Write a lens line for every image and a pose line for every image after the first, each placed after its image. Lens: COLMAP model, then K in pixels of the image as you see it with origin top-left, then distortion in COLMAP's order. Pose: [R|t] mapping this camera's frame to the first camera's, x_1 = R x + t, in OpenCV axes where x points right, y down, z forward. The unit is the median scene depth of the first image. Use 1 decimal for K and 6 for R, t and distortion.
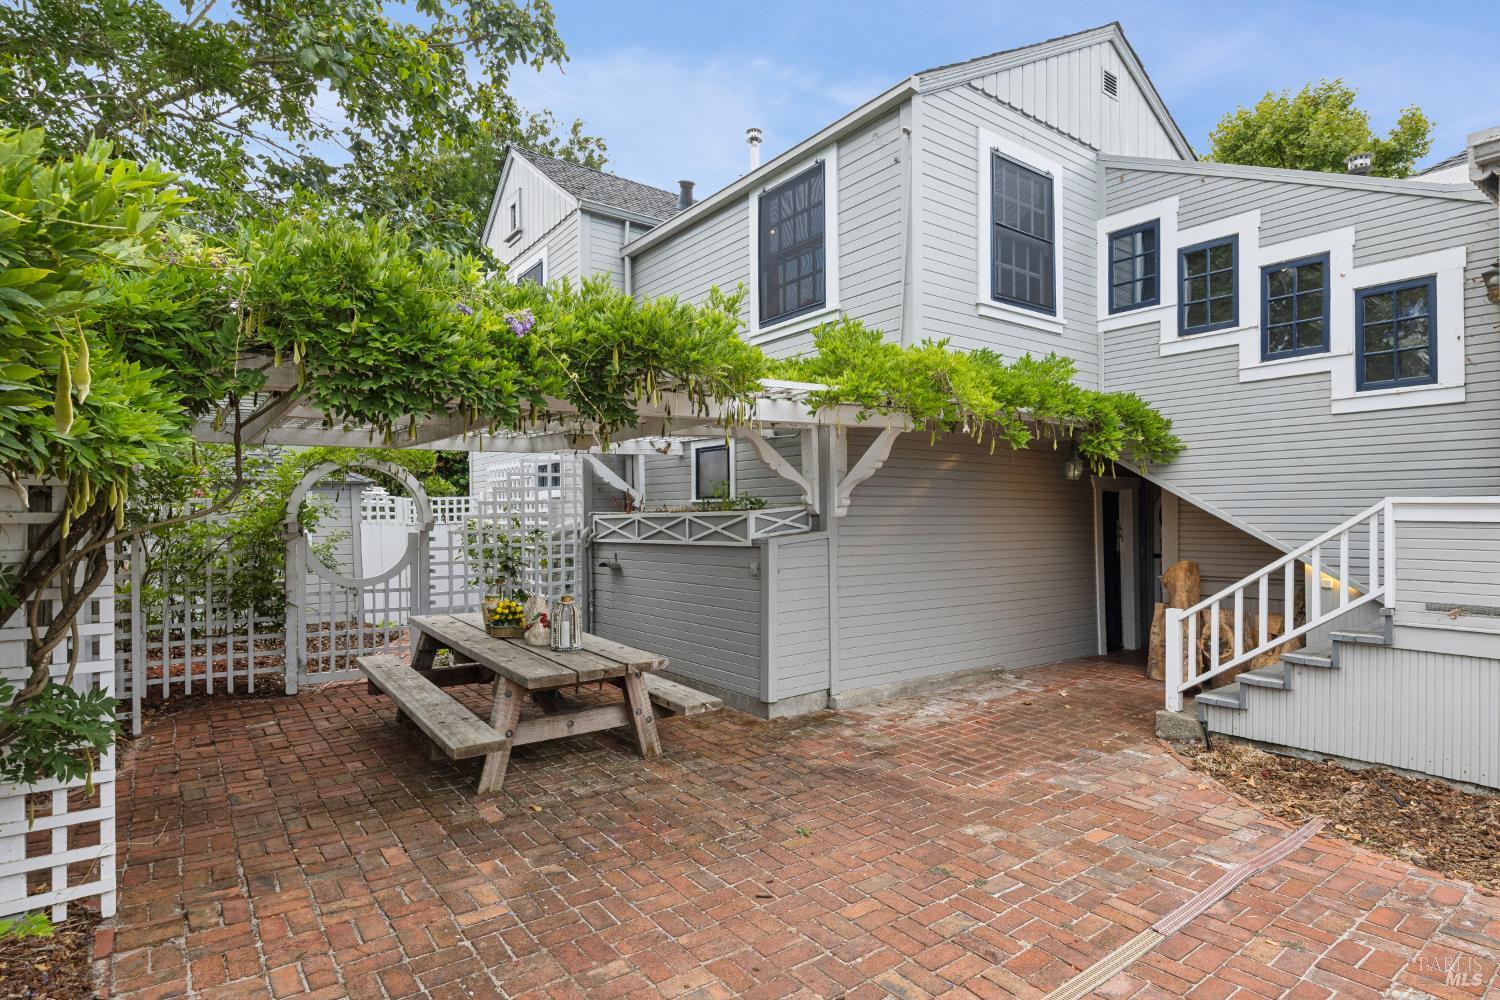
lens RADIAL K [[777.8, 0, 758.5], [0, 777.8, 519.4], [0, 0, 1]] dist [0.020743, -0.020314]
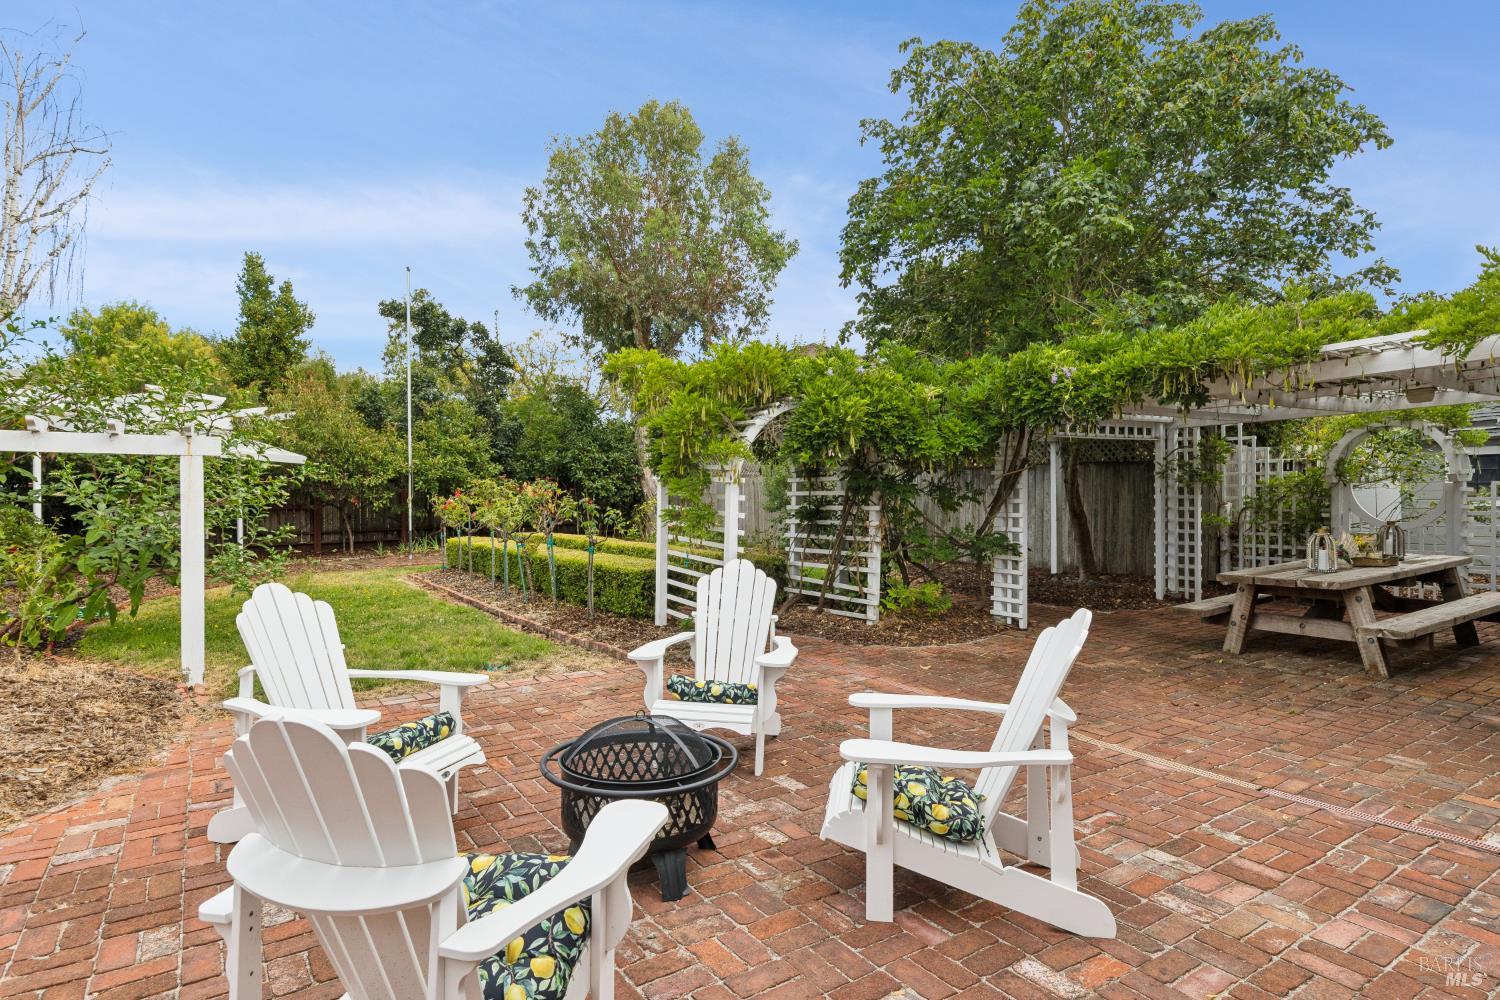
lens RADIAL K [[777.8, 0, 758.5], [0, 777.8, 519.4], [0, 0, 1]] dist [0.020743, -0.020314]
pose [[-0.065092, 0.032135, -0.997362, 0.875783], [0.008509, 0.999463, 0.031648, 0.027580], [0.997843, -0.006427, -0.065331, 0.142694]]
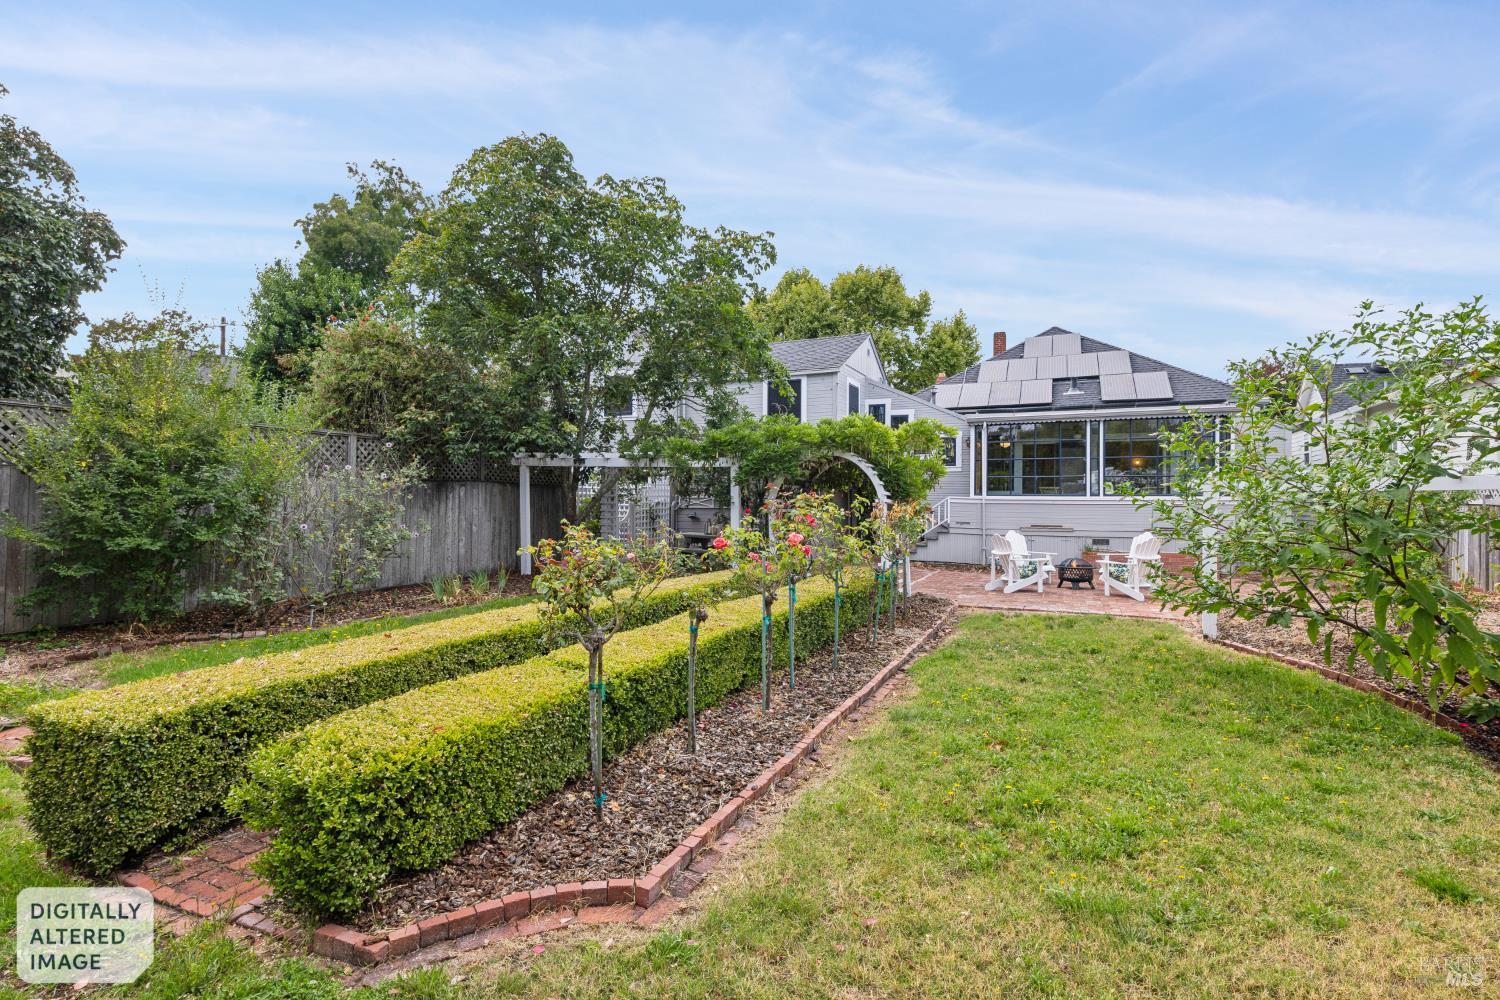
lens RADIAL K [[717.0, 0, 750.0], [0, 717.0, 500.0], [0, 0, 1]] dist [0.003137, 0.000246]
pose [[0.879977, 0.014719, 0.474787, -1.423474], [-0.015172, 0.999881, -0.002877, 0.012615], [-0.474773, -0.004672, 0.880096, -1.360031]]
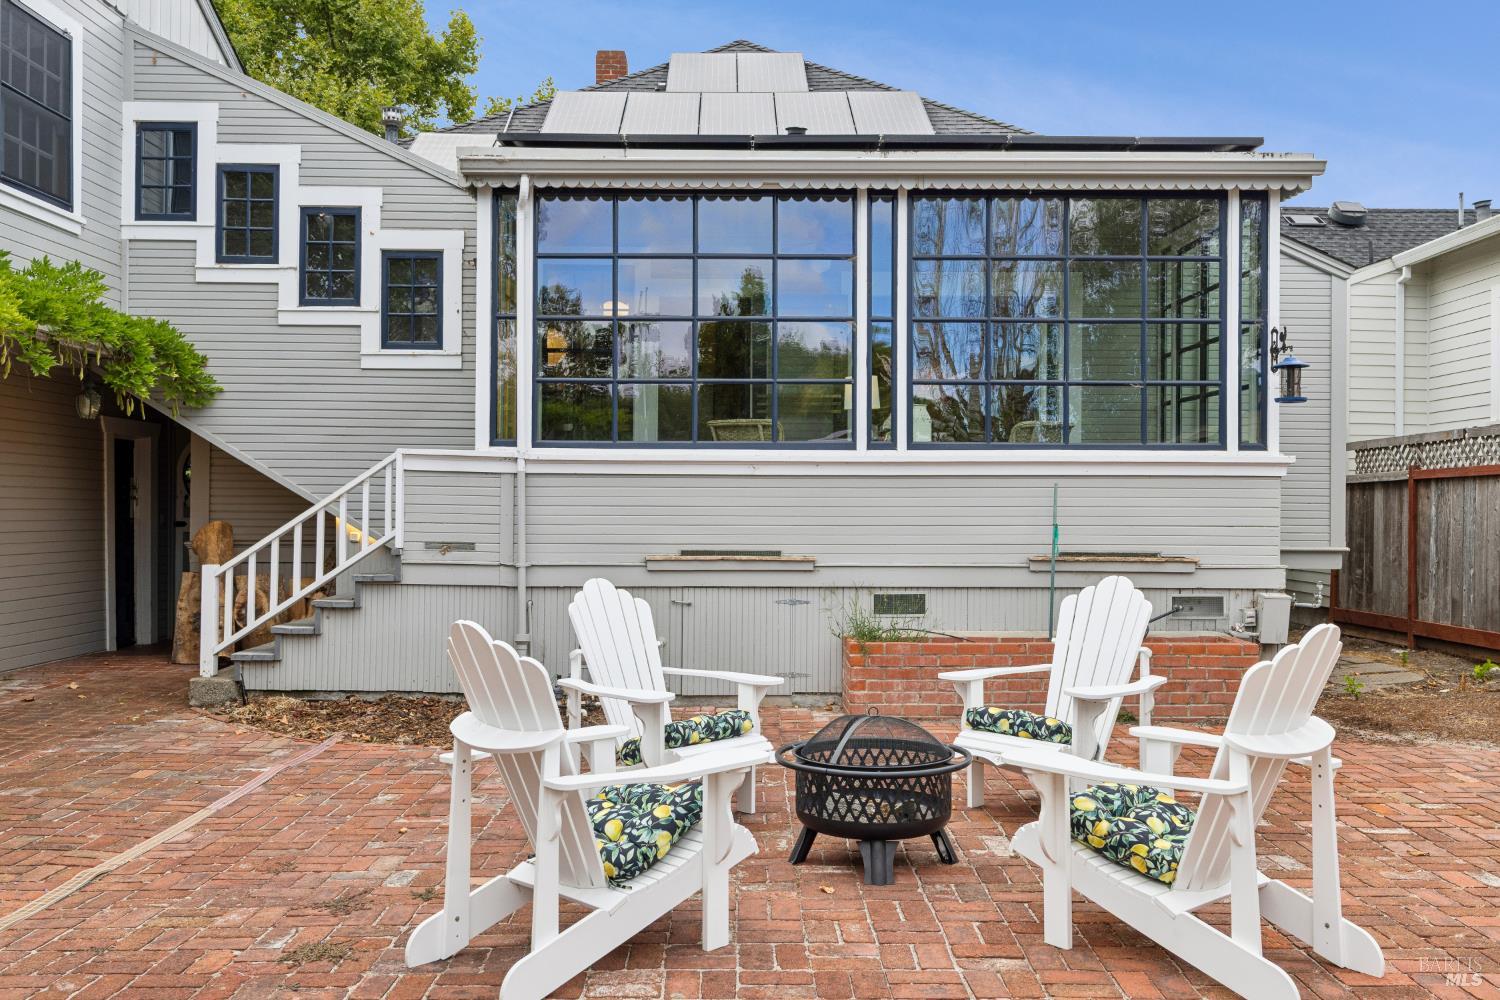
lens RADIAL K [[1269.5, 0, 750.0], [0, 1269.5, 500.0], [0, 0, 1]] dist [0.001993, -0.020016]
pose [[0.610769, 0.013791, 0.791689, -0.237736], [-0.011502, 0.999897, -0.008545, 0.040606], [-0.791725, -0.003887, 0.610865, -0.372787]]
